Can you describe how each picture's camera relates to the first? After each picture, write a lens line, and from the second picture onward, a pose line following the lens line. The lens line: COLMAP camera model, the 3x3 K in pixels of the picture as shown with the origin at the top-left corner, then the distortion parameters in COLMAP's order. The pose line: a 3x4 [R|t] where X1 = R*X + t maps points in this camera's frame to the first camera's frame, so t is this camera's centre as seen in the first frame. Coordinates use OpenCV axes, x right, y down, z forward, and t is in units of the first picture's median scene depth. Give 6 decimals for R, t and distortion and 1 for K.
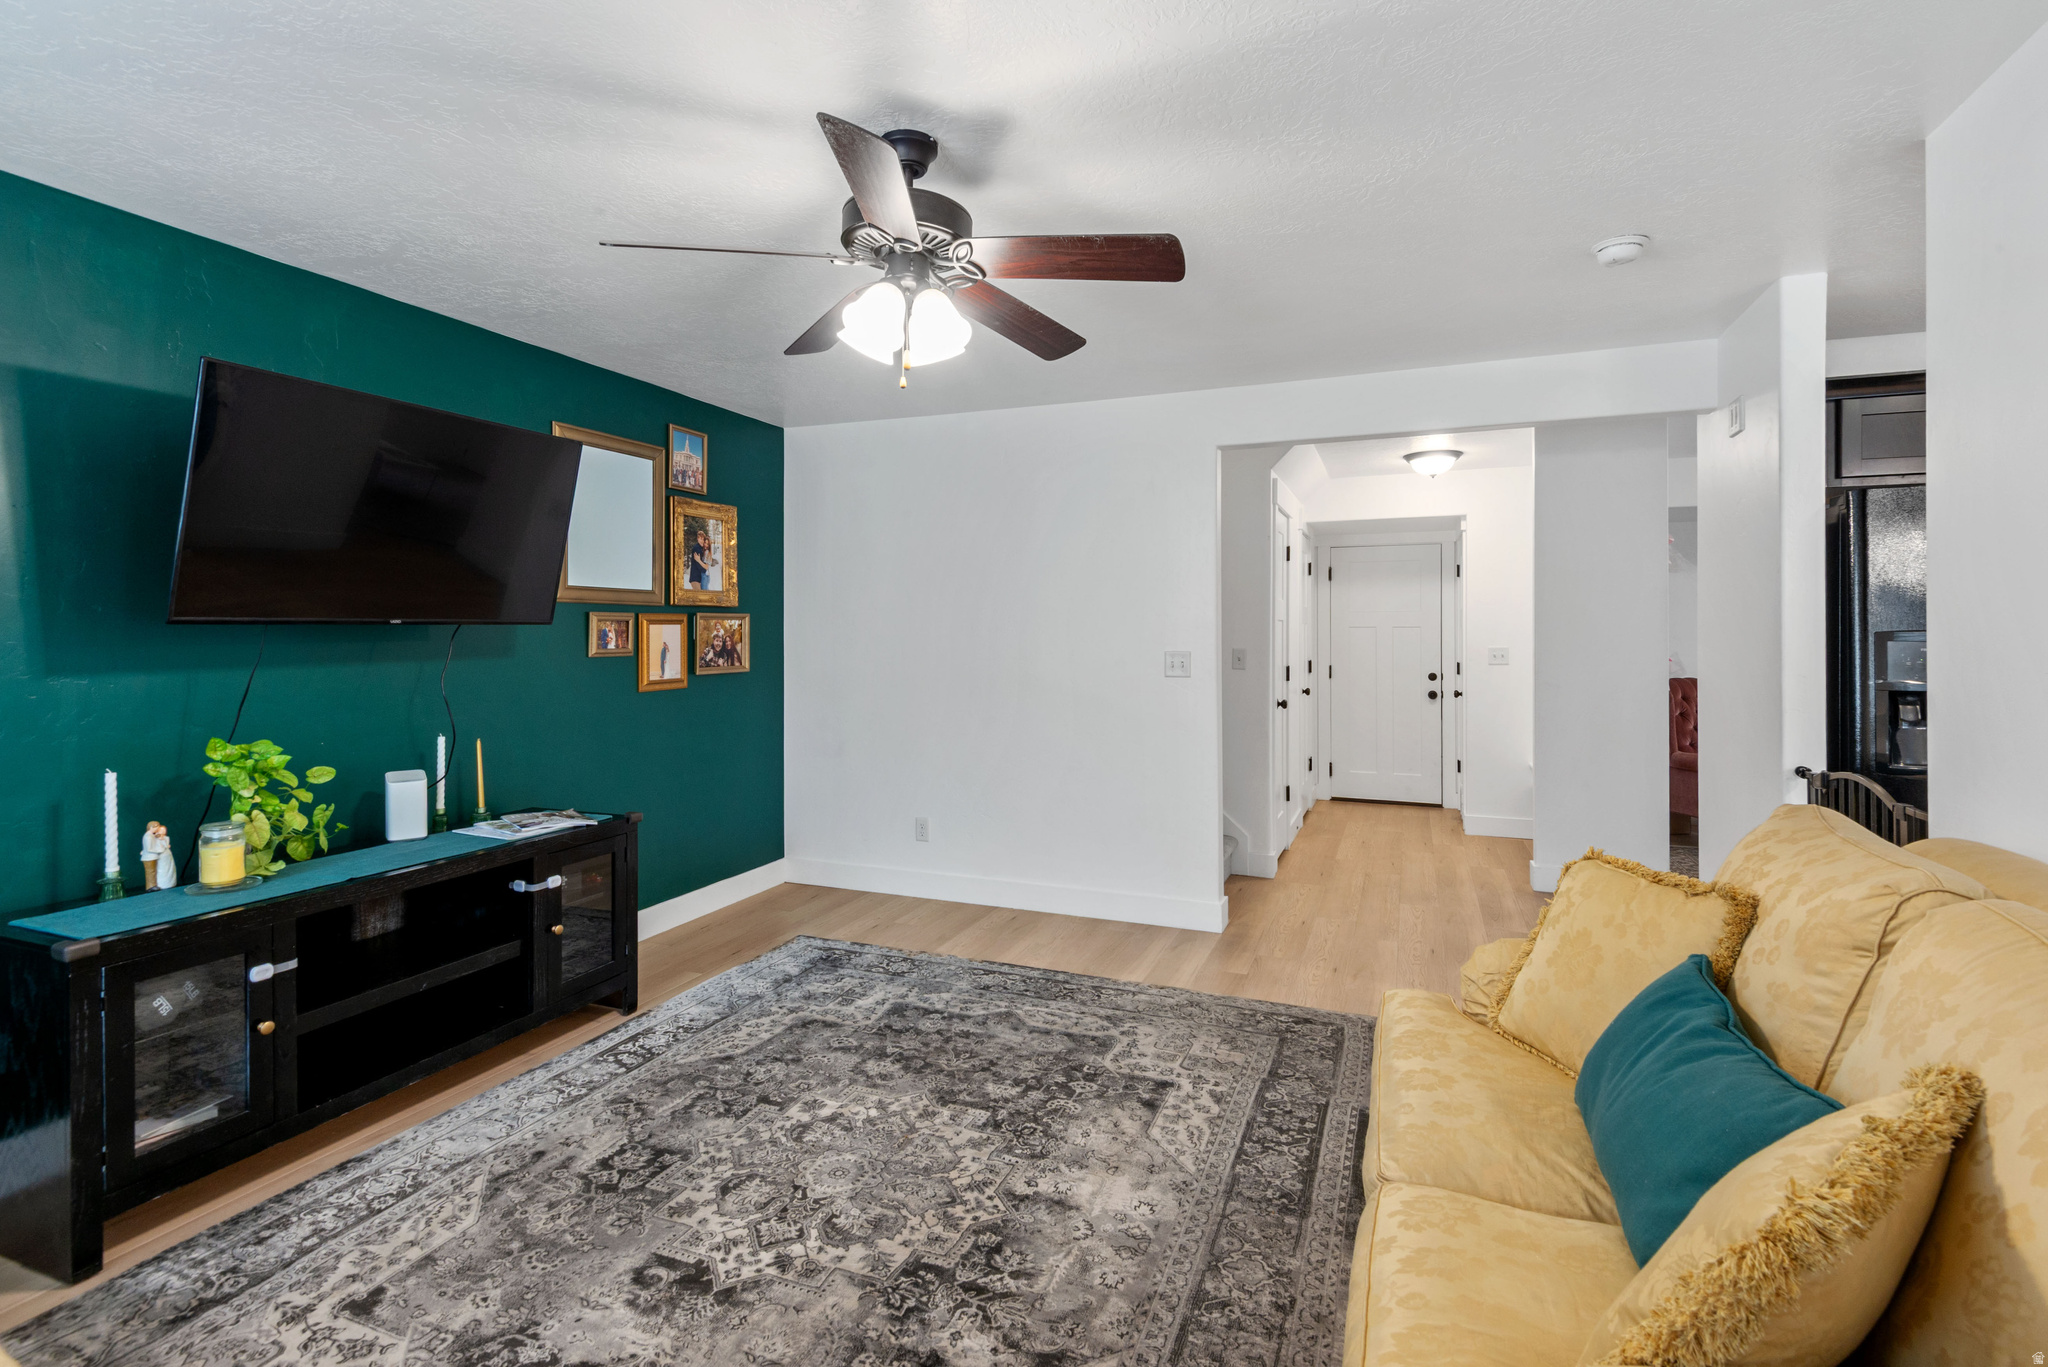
lens RADIAL K [[952.9, 0, 1037.4], [0, 952.9, 631.9], [0, 0, 1]] dist [0.015713, -0.008827]
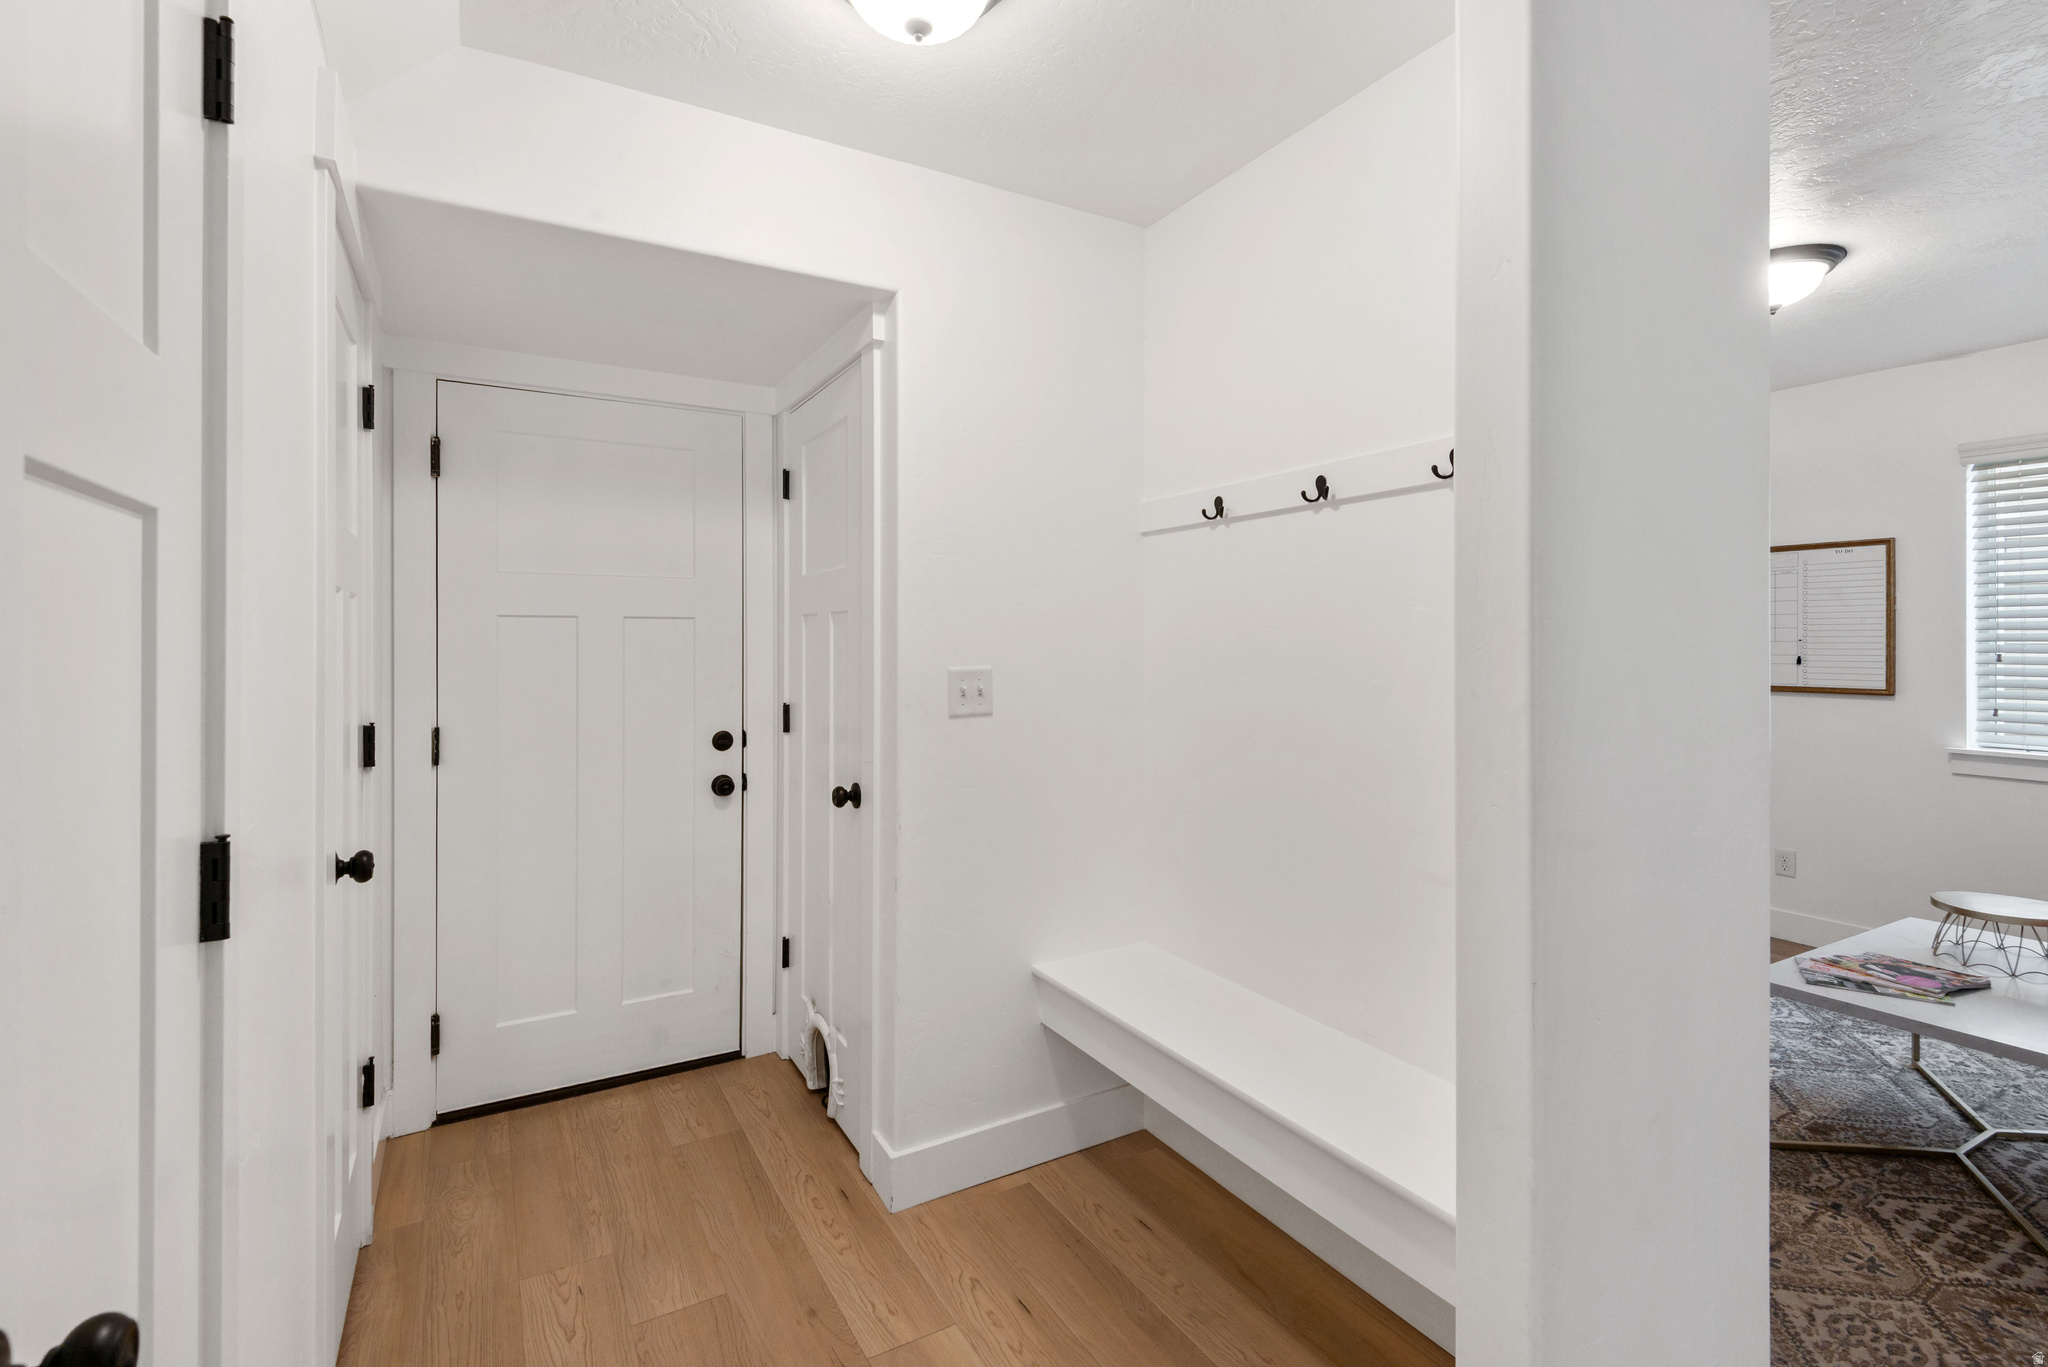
lens RADIAL K [[952.9, 0, 1037.3], [0, 952.9, 642.8], [0, 0, 1]] dist [0.015713, -0.008827]
pose [[0.620496, 0.000698, 0.784209, 0.186709], [-0.001793, 0.999998, 0.000528, 0.005181], [-0.784207, -0.001734, 0.620496, 0.670303]]
